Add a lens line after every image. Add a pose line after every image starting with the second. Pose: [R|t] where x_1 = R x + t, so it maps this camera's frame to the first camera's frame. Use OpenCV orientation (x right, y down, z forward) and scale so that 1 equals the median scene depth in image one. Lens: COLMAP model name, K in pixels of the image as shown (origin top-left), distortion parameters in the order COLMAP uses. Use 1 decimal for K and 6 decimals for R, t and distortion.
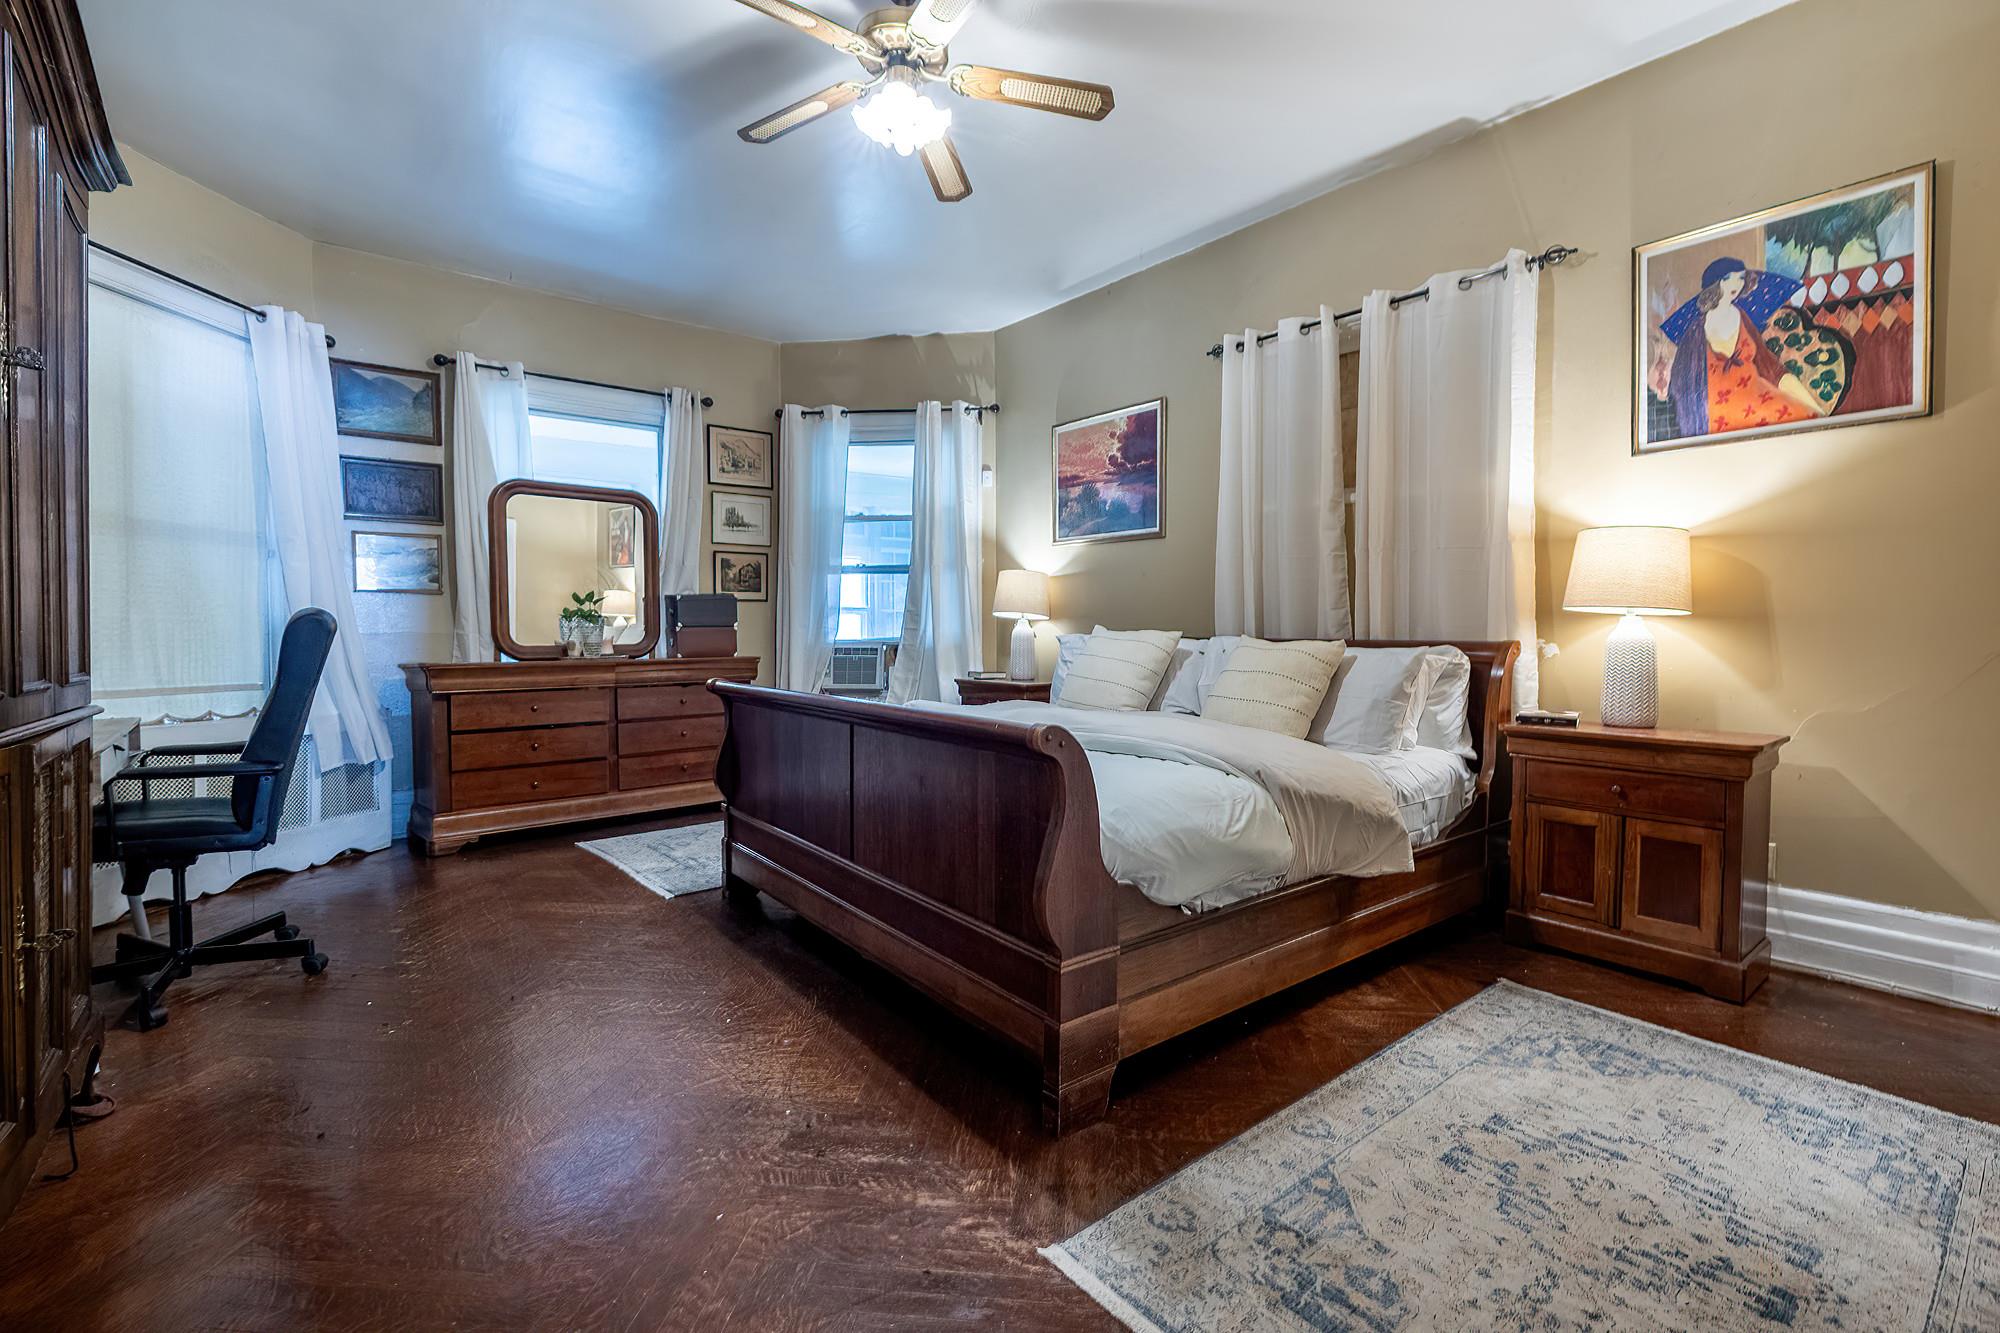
lens RADIAL K [[854.0, 0, 996.7], [0, 854.0, 658.0], [0, 0, 1]] dist [-0.000852, -0.000073]
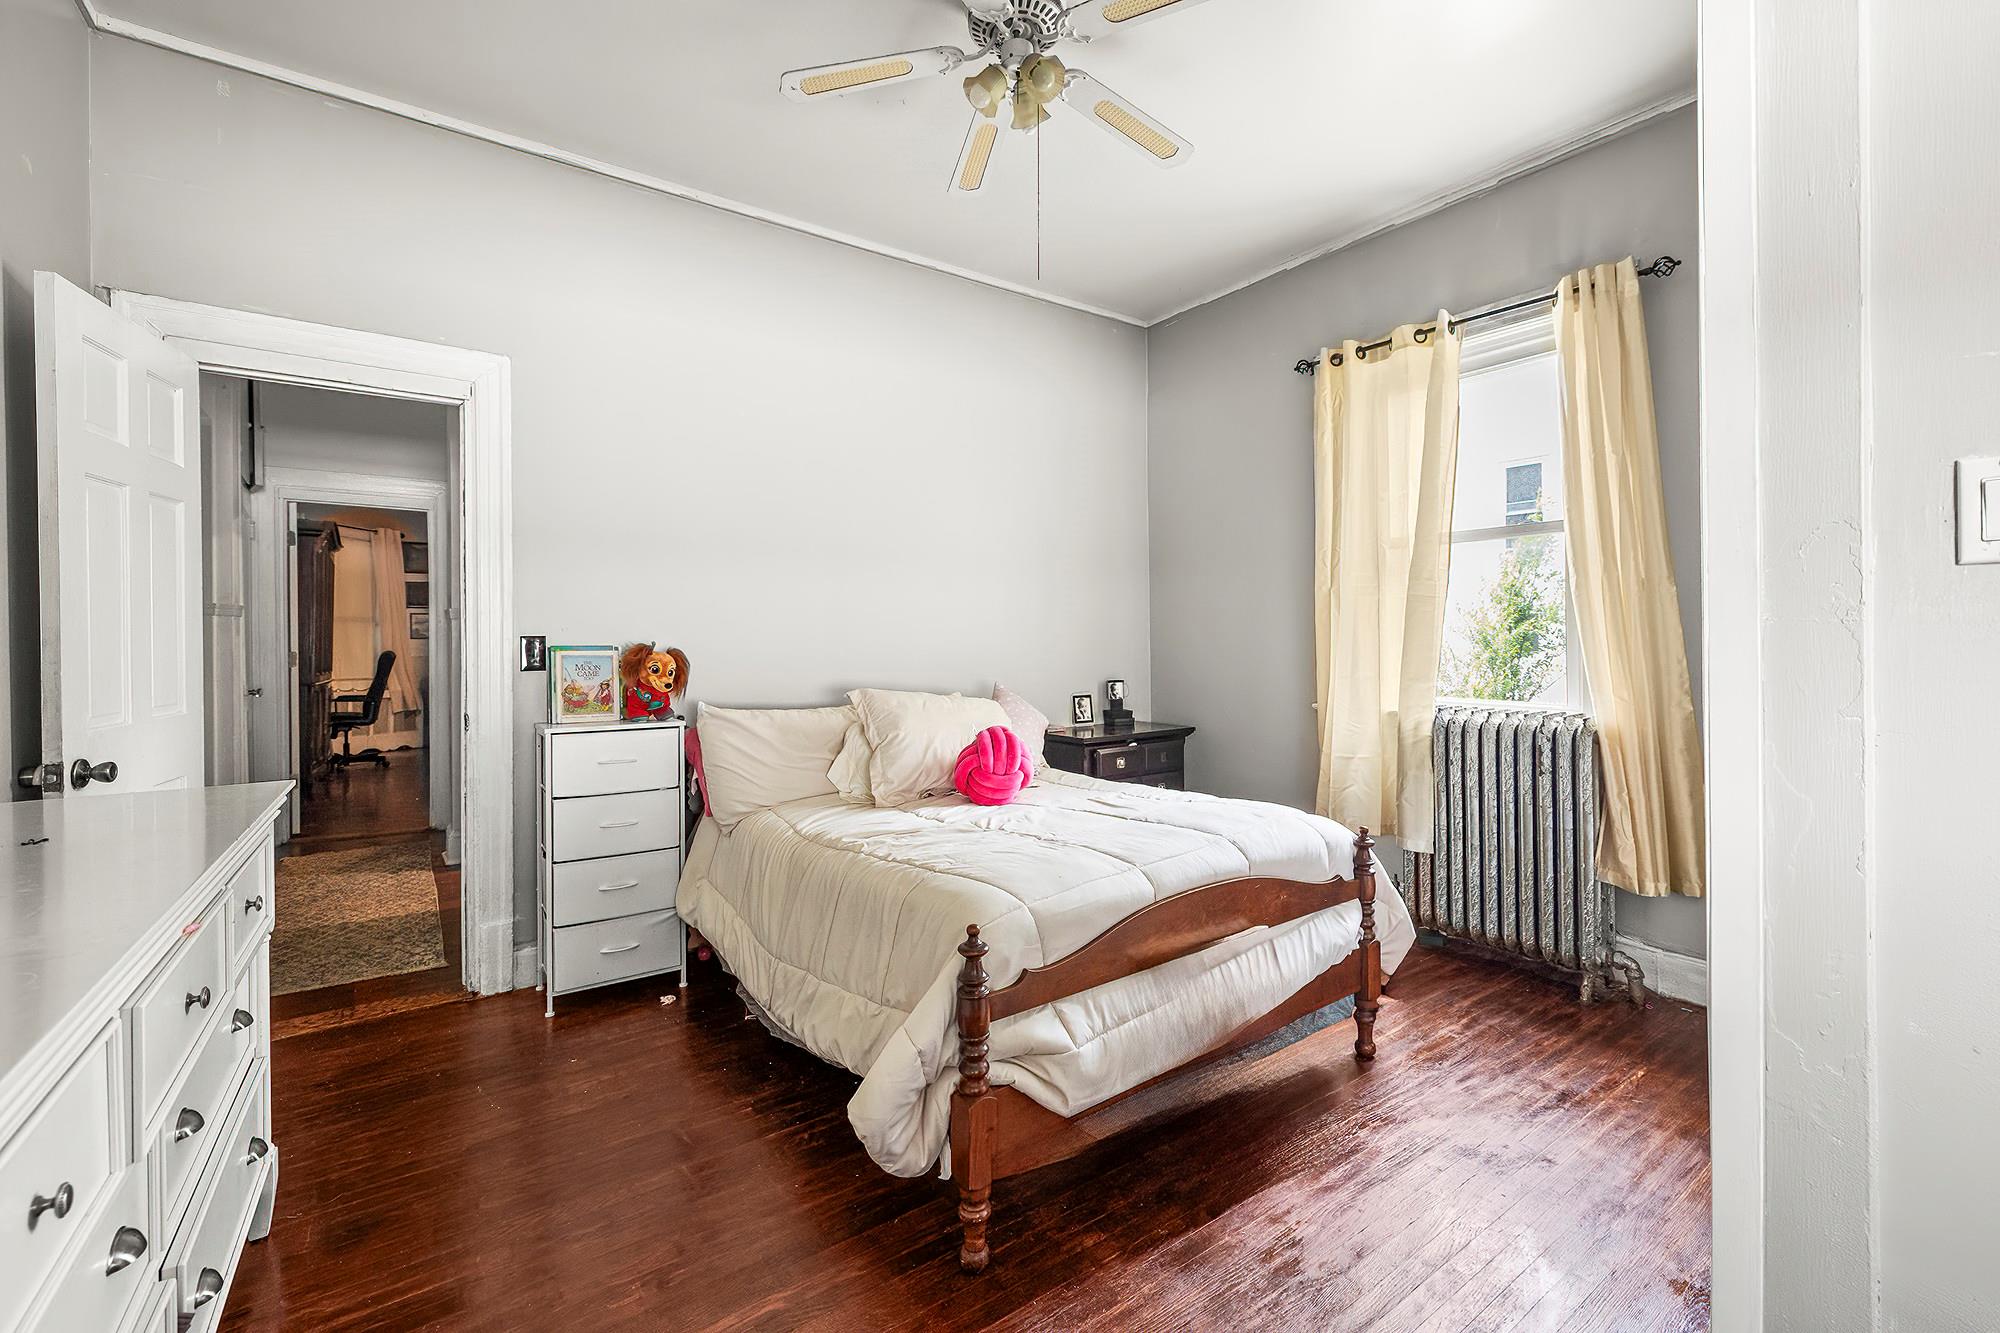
lens RADIAL K [[854.0, 0, 1002.7], [0, 854.0, 660.0], [0, 0, 1]] dist [-0.000852, -0.000073]
pose [[0.996925, -0.001444, -0.078347, 1.190217], [-0.000474, 0.999701, -0.024458, 0.039399], [0.078359, 0.024420, 0.996626, -1.367284]]
